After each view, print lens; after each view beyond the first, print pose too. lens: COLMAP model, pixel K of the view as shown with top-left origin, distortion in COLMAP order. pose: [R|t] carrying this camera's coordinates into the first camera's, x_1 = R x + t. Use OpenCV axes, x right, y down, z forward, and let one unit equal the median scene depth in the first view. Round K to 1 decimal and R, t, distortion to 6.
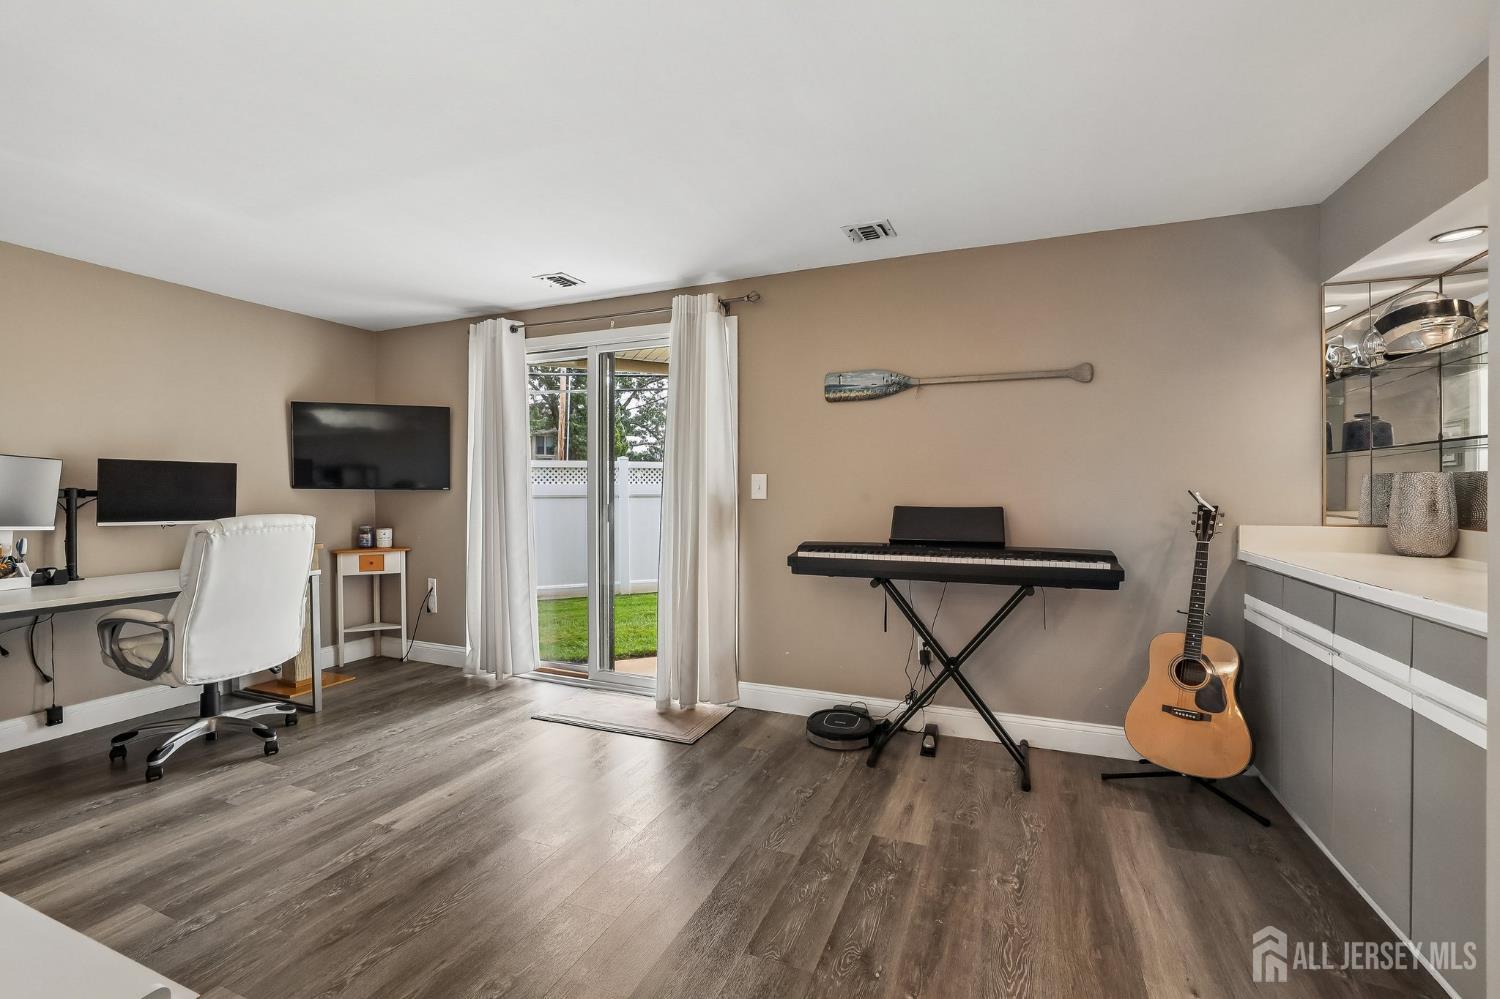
lens RADIAL K [[648.1, 0, 744.9], [0, 648.1, 487.6], [0, 0, 1]] dist [-0.049454, 0.017979]
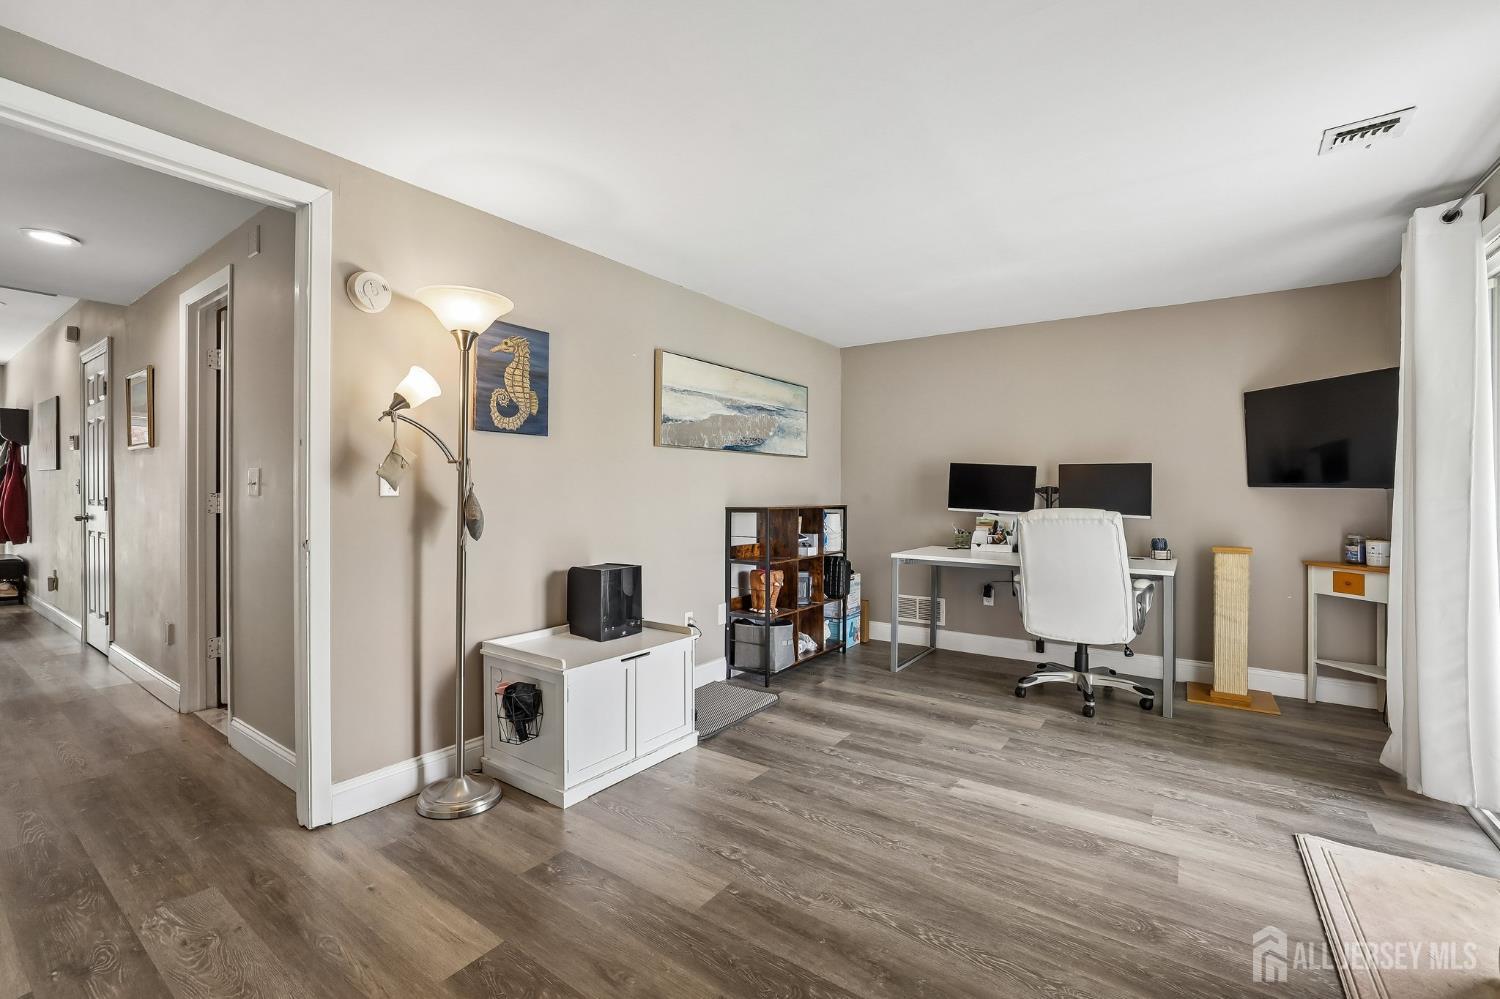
lens RADIAL K [[648.1, 0, 744.9], [0, 648.1, 487.6], [0, 0, 1]] dist [-0.049454, 0.017979]
pose [[-0.216839, -0.003212, -0.976202, 0.433673], [-0.003523, 0.999991, -0.002508, 0.009040], [0.976201, 0.002895, -0.216848, 0.617895]]
